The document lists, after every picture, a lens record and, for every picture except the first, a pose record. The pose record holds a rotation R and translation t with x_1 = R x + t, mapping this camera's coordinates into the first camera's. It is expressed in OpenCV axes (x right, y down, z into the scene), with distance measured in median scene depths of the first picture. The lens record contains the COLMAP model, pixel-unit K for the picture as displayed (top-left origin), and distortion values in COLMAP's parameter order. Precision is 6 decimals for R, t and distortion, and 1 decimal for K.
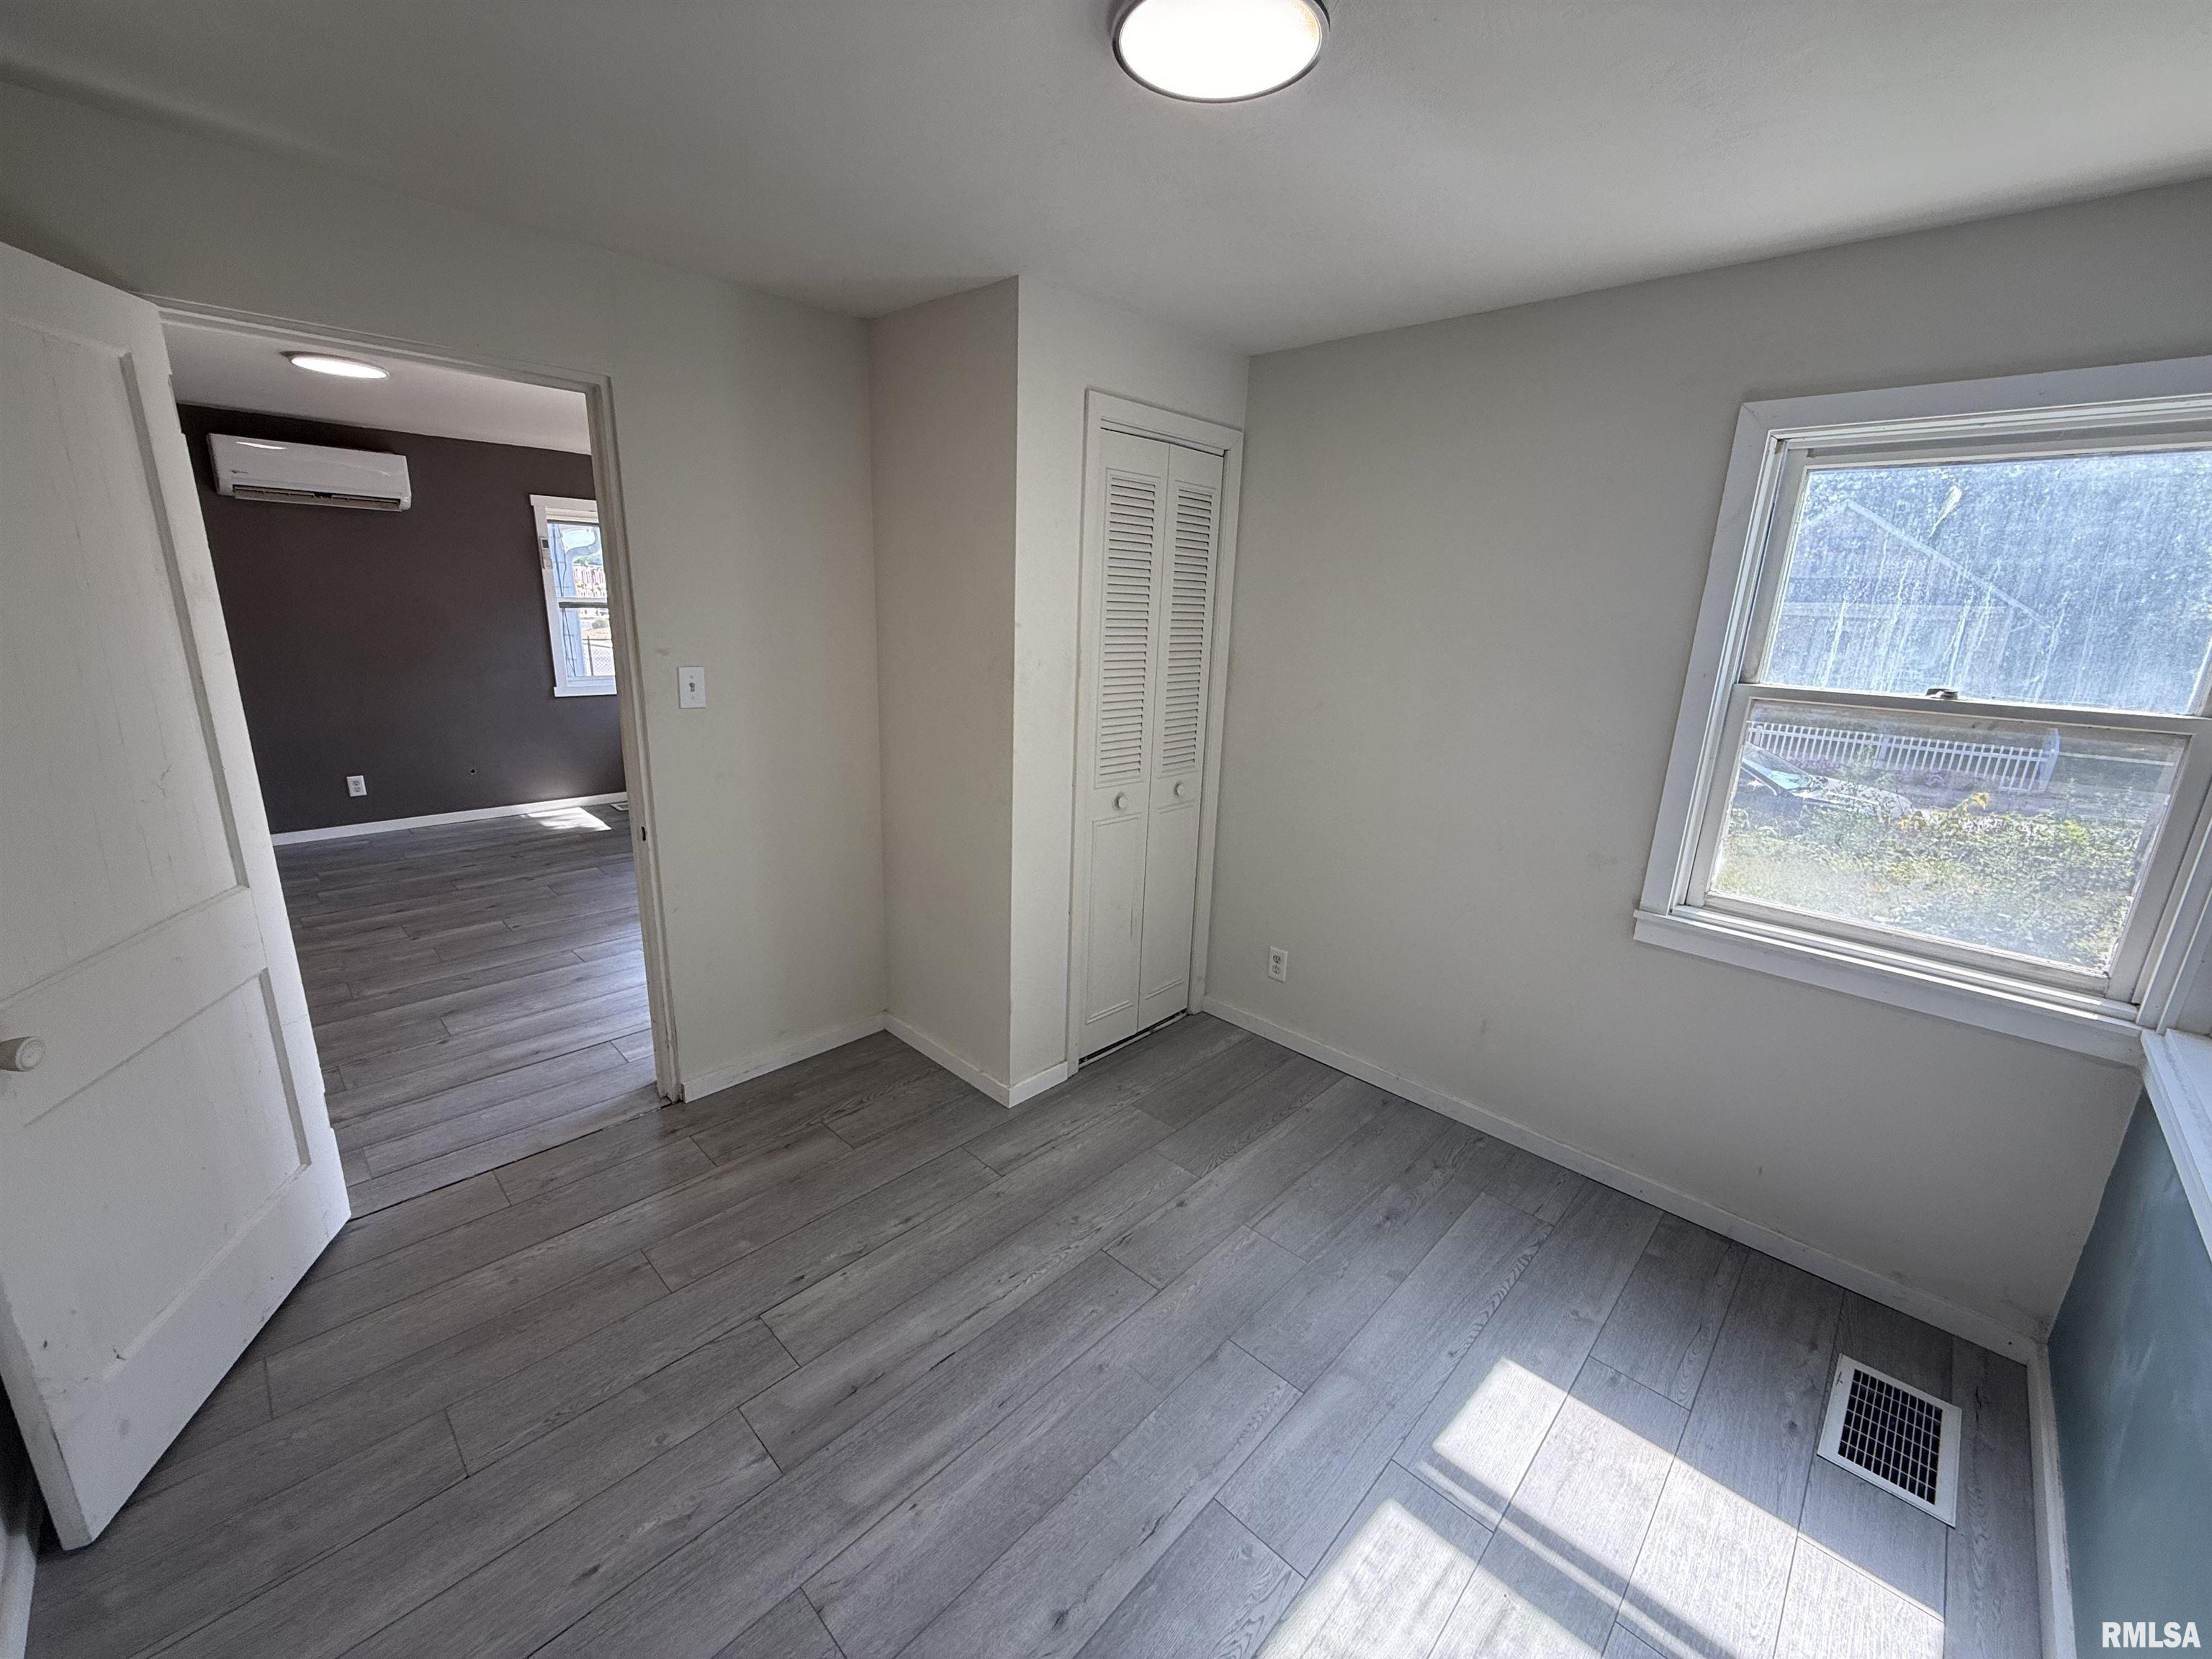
lens RADIAL K [[906.1, 0, 1116.8], [0, 906.1, 832.4], [0, 0, 1]] dist [-0.003856, 0.000236]
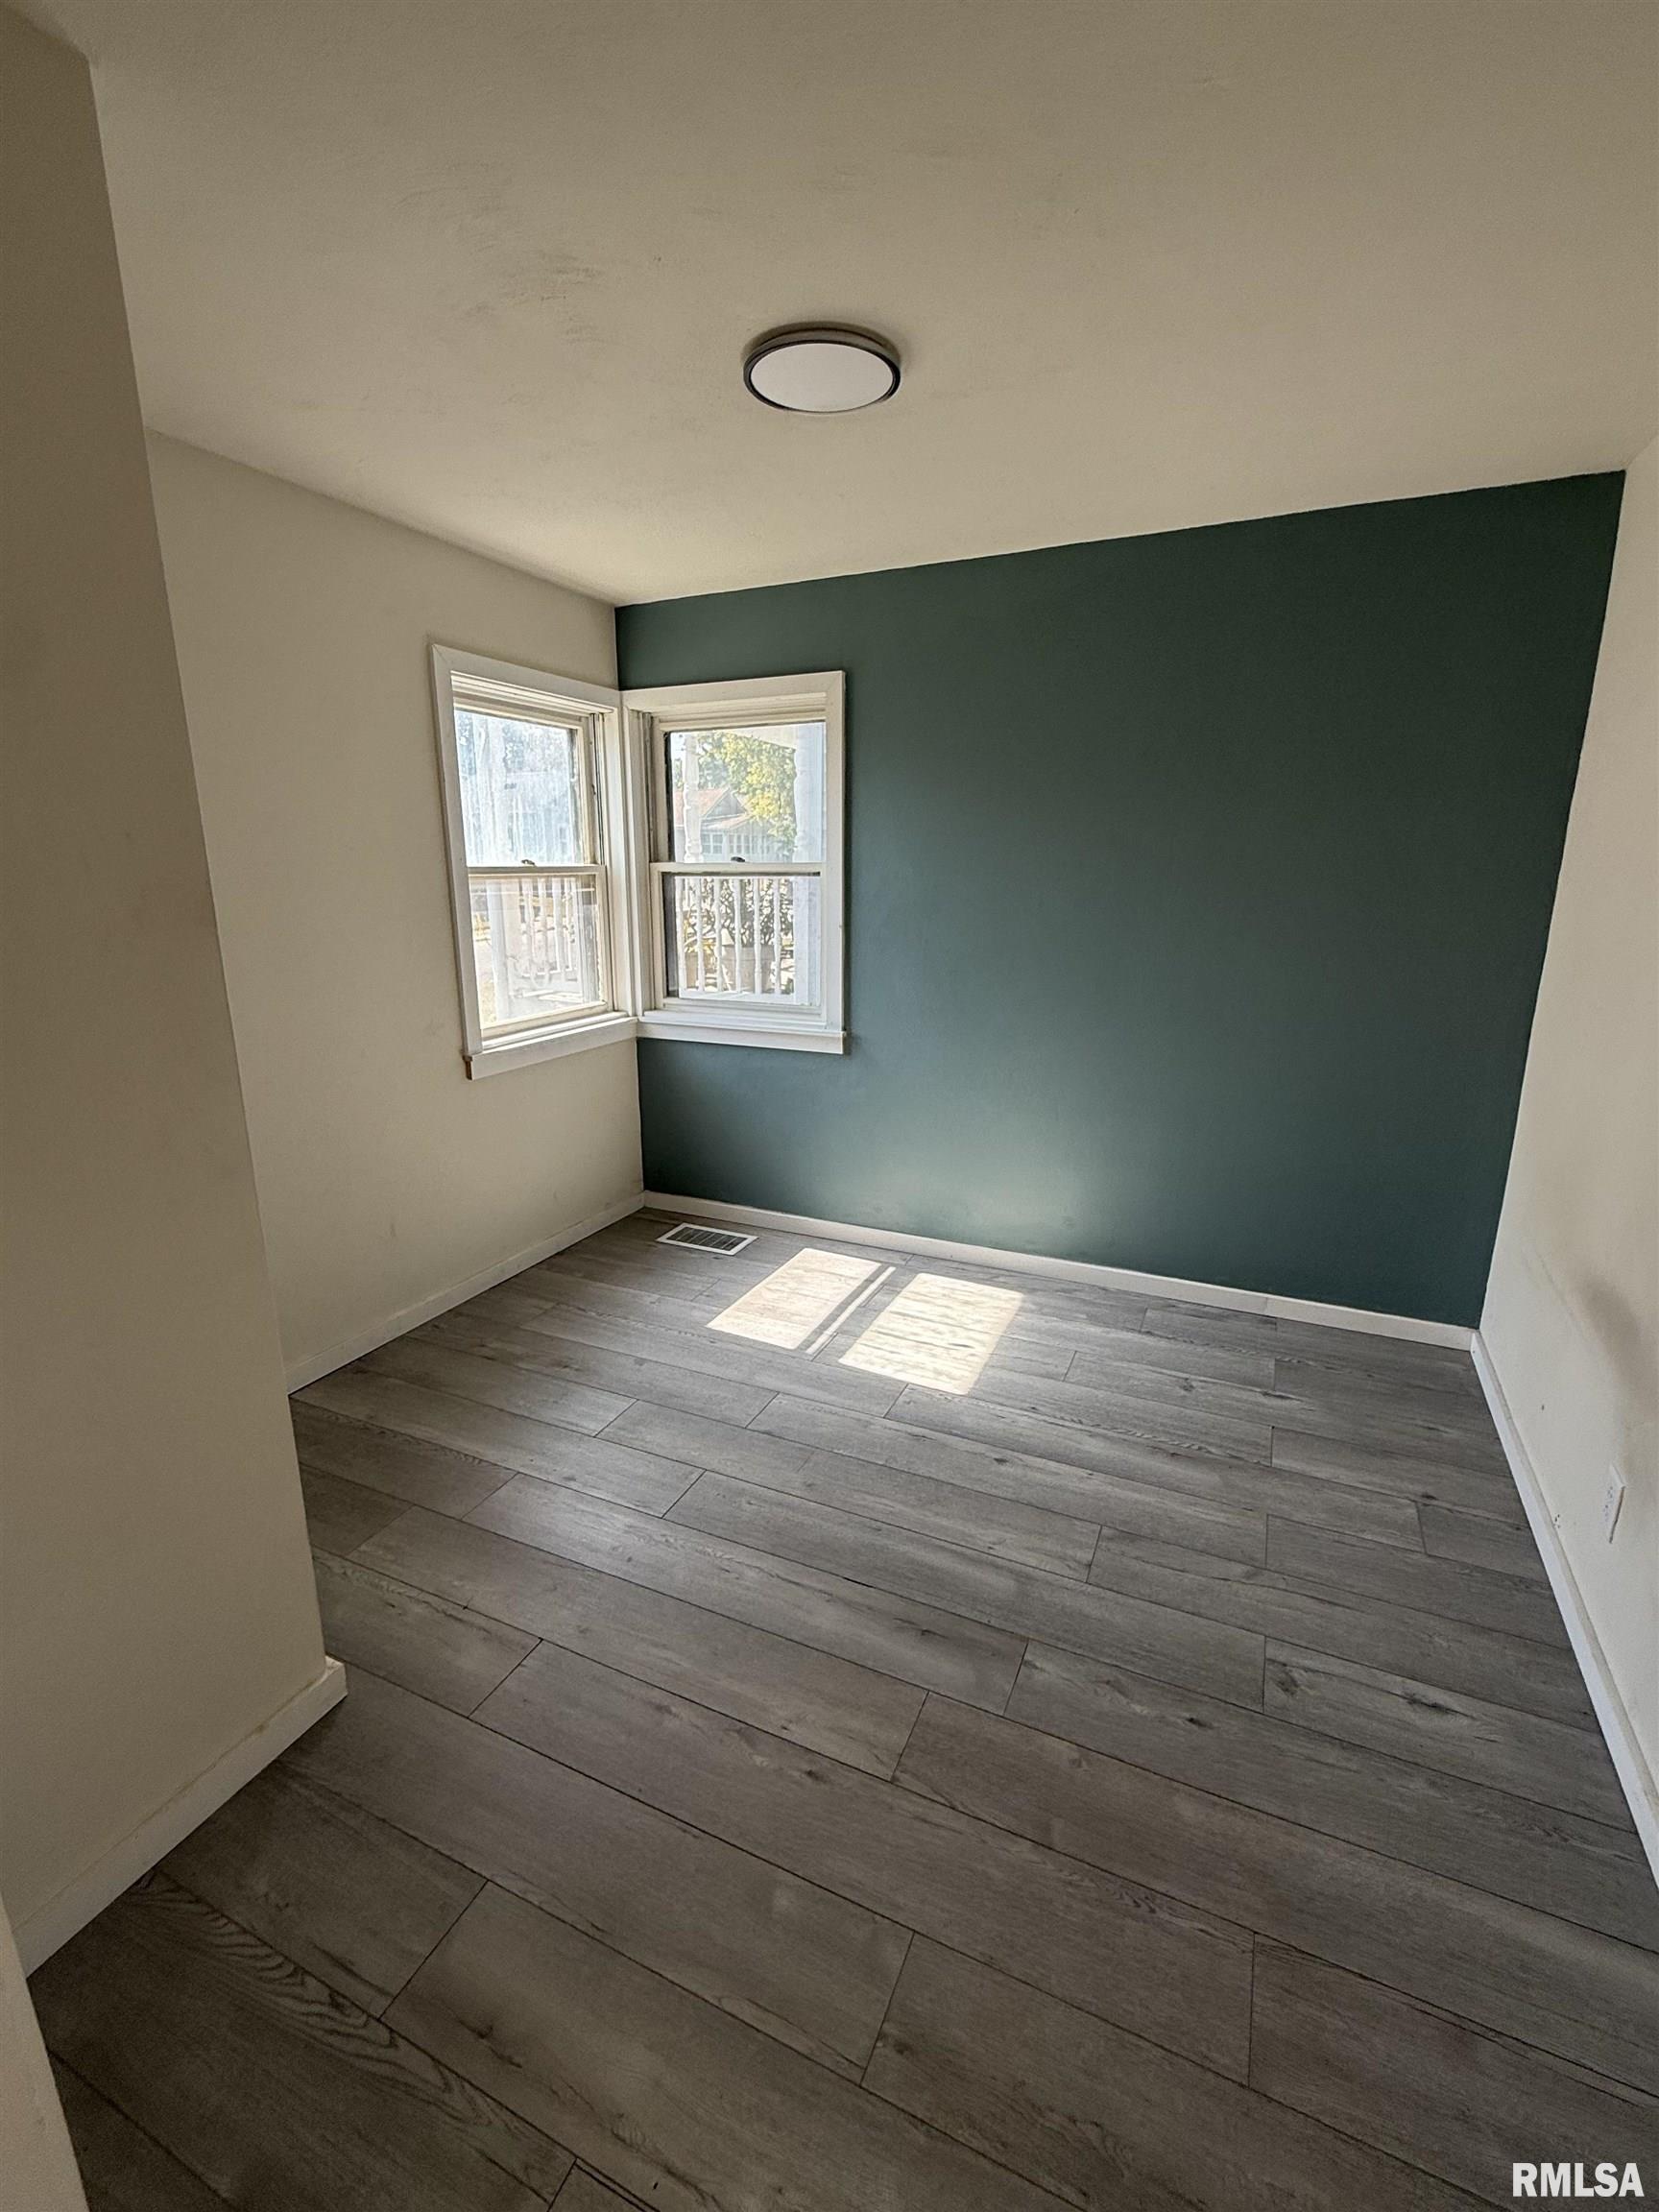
lens RADIAL K [[969.0, 0, 835.6], [0, 969.0, 1101.3], [0, 0, 1]] dist [-0.001057, -0.000167]
pose [[-0.339450, -0.260681, 0.903781, -1.058439], [0.226407, 0.909939, 0.347493, -0.270680], [-0.912970, 0.322578, -0.249859, 1.191517]]
